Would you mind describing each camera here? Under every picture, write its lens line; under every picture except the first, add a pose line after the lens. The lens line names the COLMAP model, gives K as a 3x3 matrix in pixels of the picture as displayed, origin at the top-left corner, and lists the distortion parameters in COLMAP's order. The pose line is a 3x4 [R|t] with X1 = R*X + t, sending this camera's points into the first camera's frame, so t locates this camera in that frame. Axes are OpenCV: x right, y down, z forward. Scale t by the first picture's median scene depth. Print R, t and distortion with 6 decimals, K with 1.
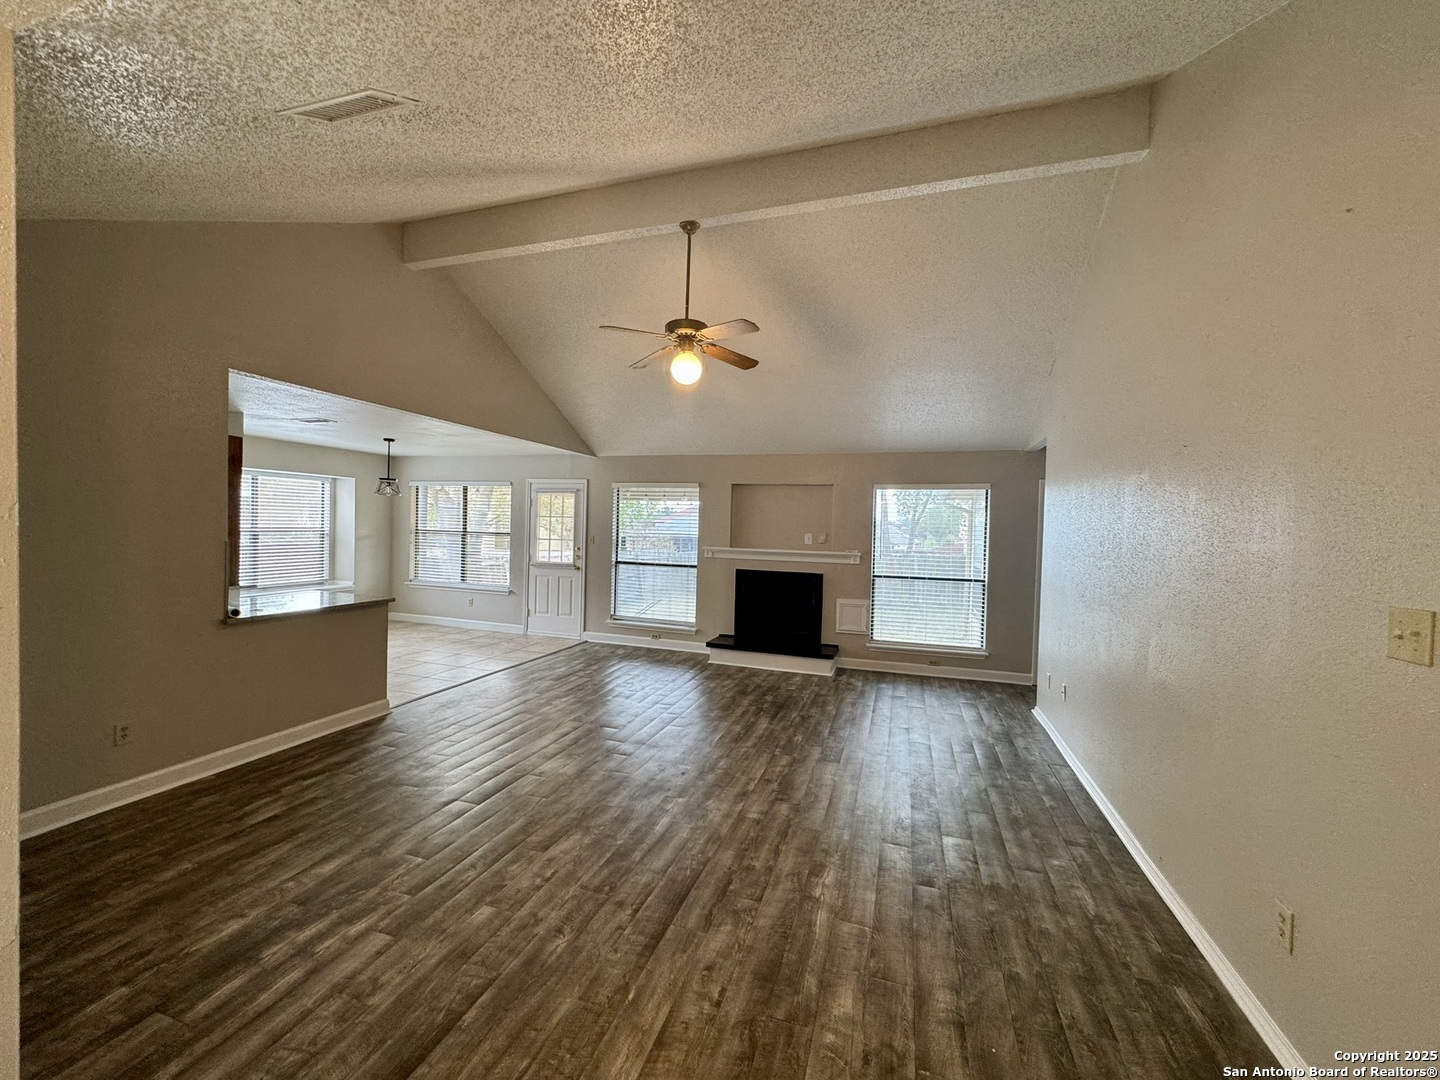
lens RADIAL K [[573.9, 0, 720.0], [0, 573.9, 540.0], [0, 0, 1]] dist [-0.003384, 0.000495]
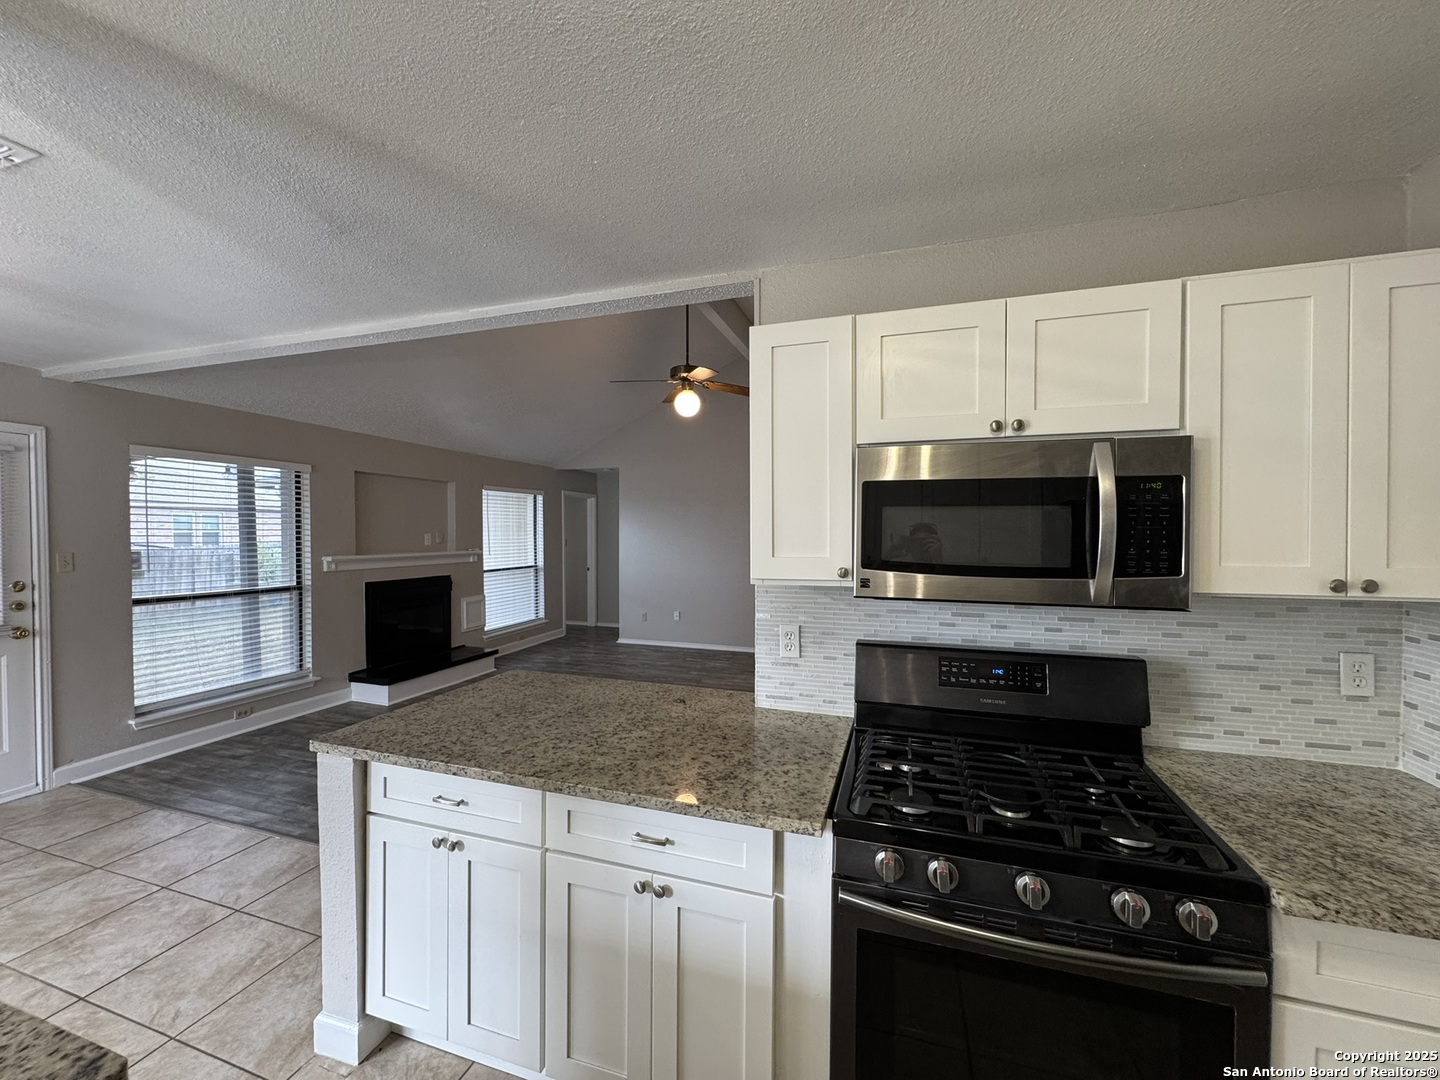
lens RADIAL K [[578.2, 0, 720.0], [0, 578.2, 540.0], [0, 0, 1]] dist [0.000315, 0.000489]
pose [[-0.000260, -0.043427, 0.999057, -0.916677], [0.018763, 0.998881, 0.043424, -0.038538], [-0.999824, 0.018757, 0.000555, 0.644178]]
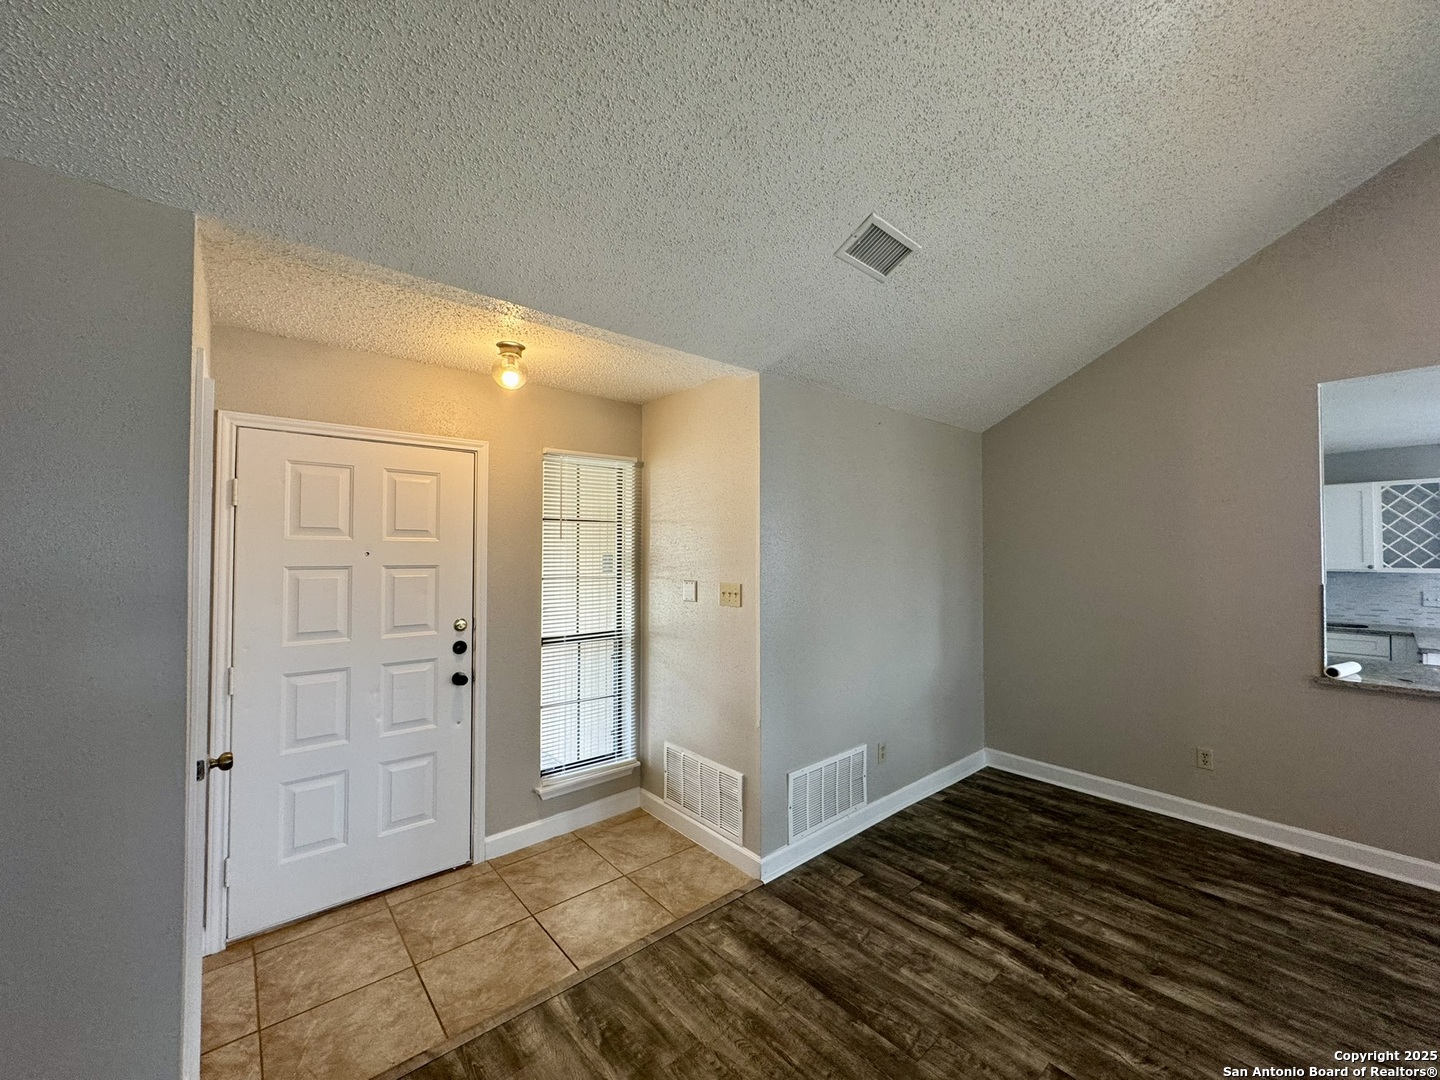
lens RADIAL K [[573.9, 0, 720.0], [0, 573.9, 540.0], [0, 0, 1]] dist [-0.003384, 0.000495]
pose [[-0.519306, -0.045472, -0.853378, 0.201535], [-0.031588, 0.998922, -0.034005, -0.005010], [0.854005, 0.009298, -0.520182, 0.417787]]
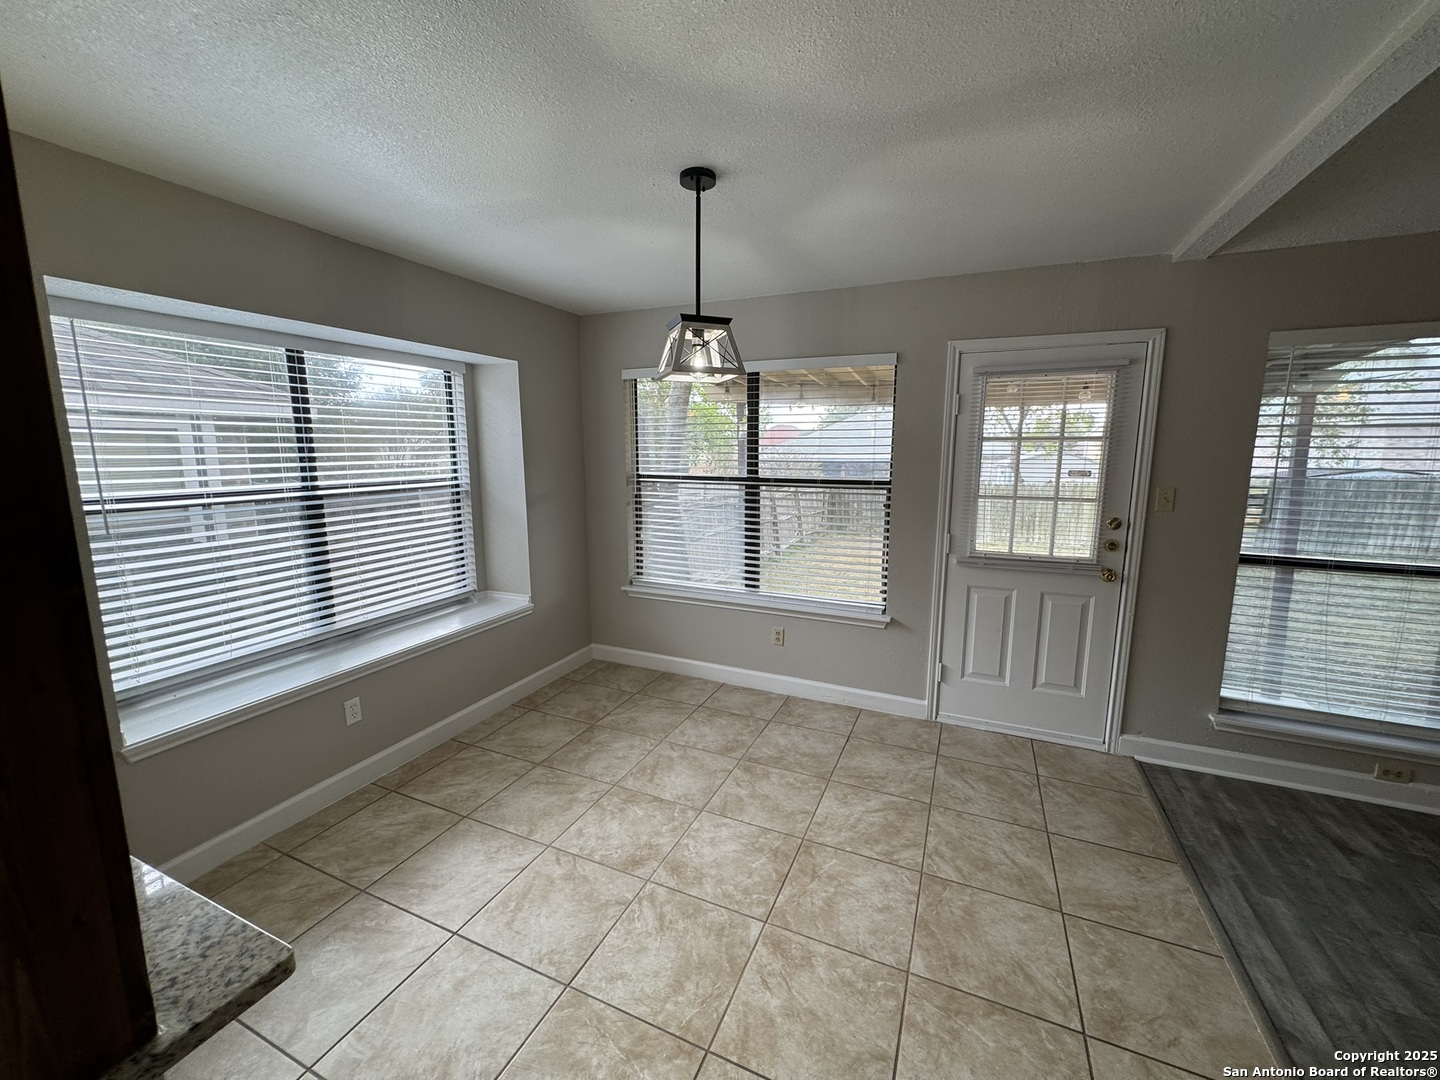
lens RADIAL K [[573.9, 0, 720.0], [0, 573.9, 540.0], [0, 0, 1]] dist [-0.003384, 0.000495]
pose [[0.994802, -0.008777, -0.101453, -0.632082], [0.022204, 0.991003, 0.131983, -0.039908], [0.099382, -0.133549, 0.986047, 0.815100]]
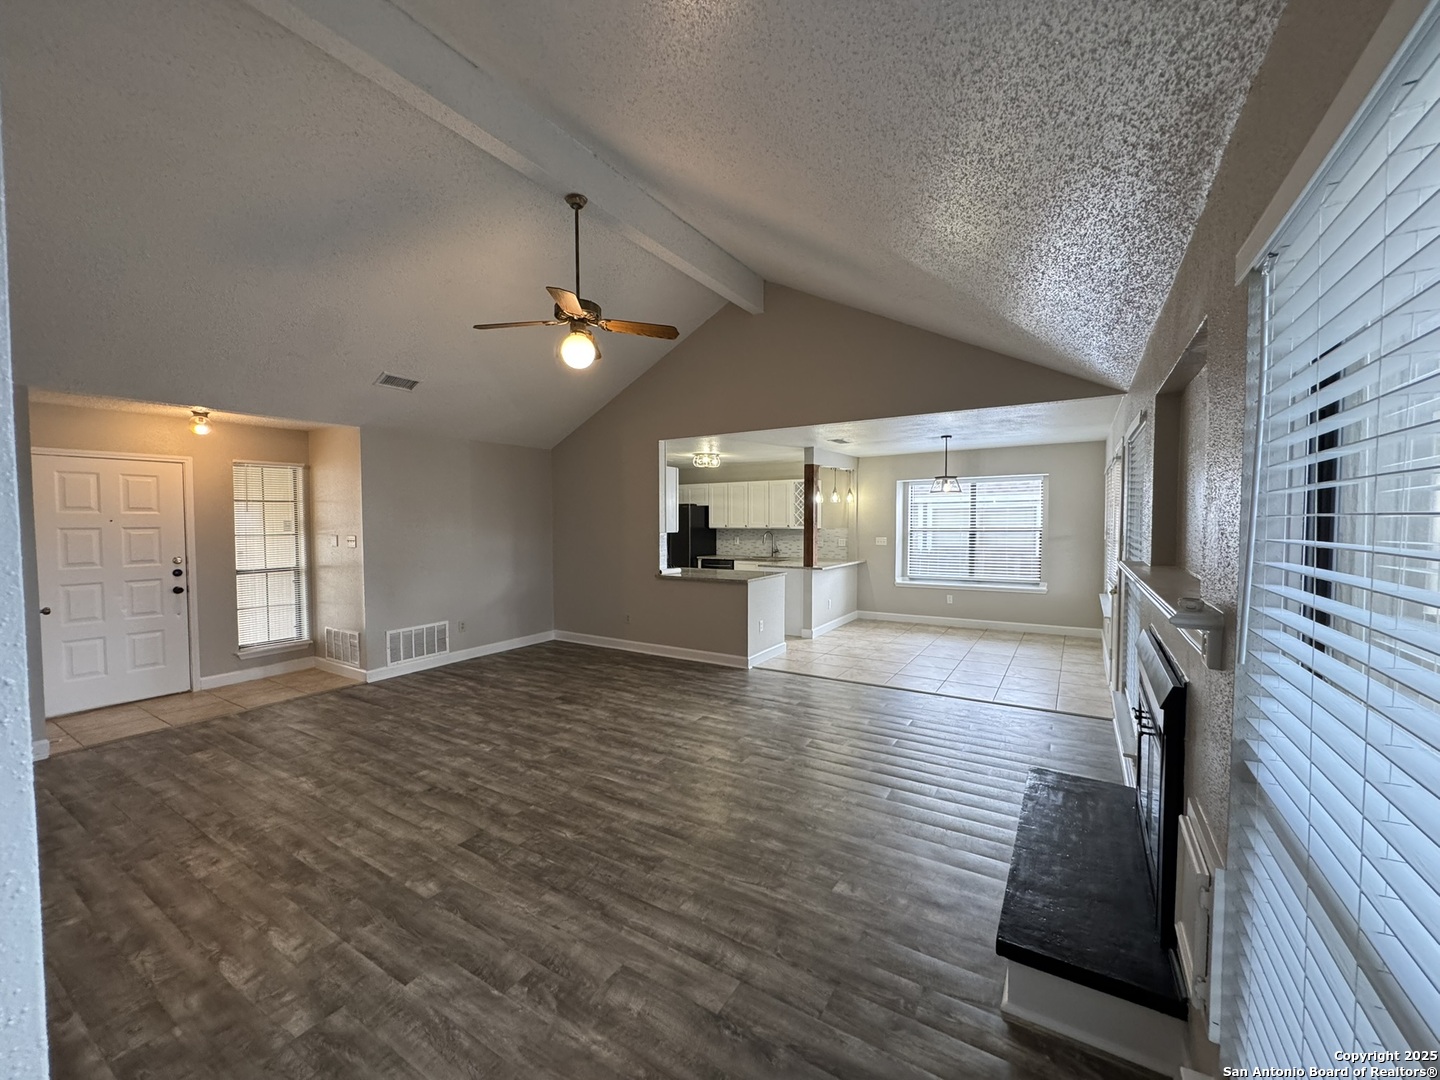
lens RADIAL K [[573.9, 0, 720.0], [0, 573.9, 540.0], [0, 0, 1]] dist [-0.003384, 0.000495]
pose [[-0.239794, 0.008782, -0.970784, 0.558054], [-0.021484, 0.999666, 0.014350, -0.004000], [0.970586, 0.024298, -0.239526, 1.008721]]
